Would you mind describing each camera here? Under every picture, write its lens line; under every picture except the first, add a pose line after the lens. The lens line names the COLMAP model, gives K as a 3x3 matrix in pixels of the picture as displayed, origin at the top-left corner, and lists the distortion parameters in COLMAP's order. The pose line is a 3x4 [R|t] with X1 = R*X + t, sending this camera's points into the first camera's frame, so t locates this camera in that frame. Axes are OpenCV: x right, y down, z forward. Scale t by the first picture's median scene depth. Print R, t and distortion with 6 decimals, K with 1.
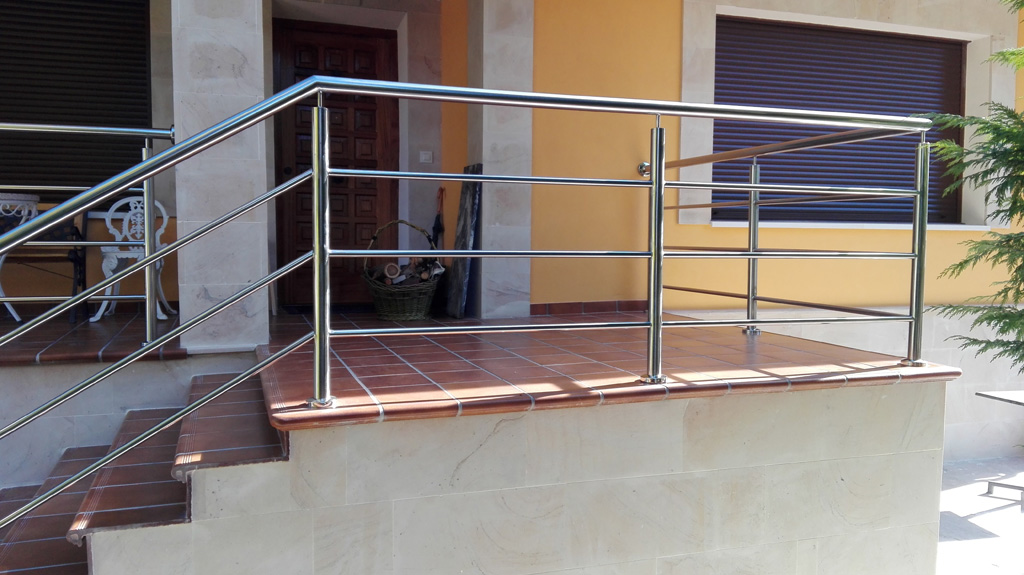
lens RADIAL K [[832.7, 0, 517.9], [0, 832.7, 280.9], [0, 0, 1]] dist [0.027893, -0.043479]
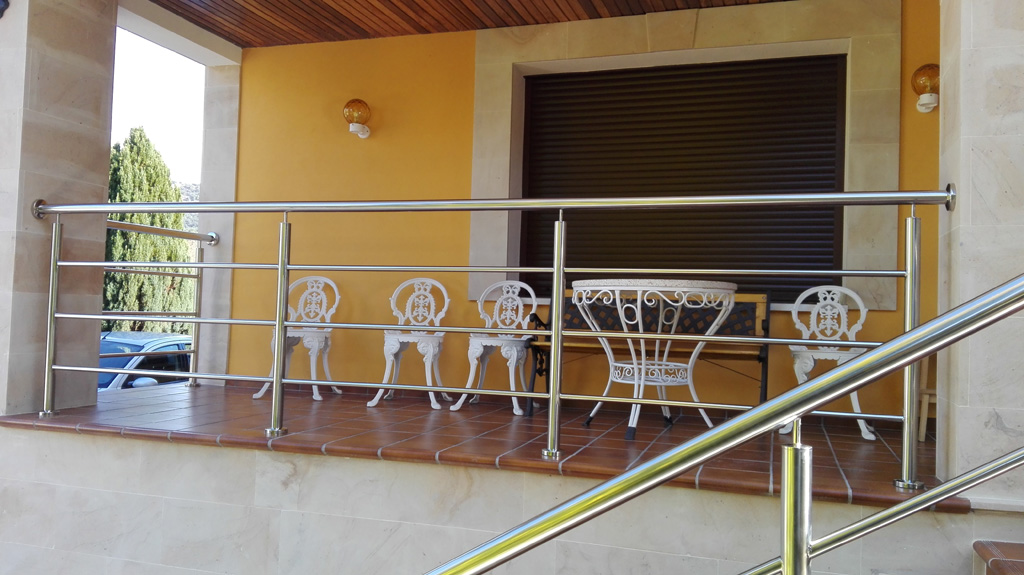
lens RADIAL K [[832.7, 0, 504.3], [0, 832.7, 279.9], [0, 0, 1]] dist [0.027893, -0.043479]
pose [[0.794326, -0.011232, -0.607388, -0.207538], [-0.057982, 0.993863, -0.094205, -0.009197], [0.604718, 0.110047, 0.788800, 0.147817]]
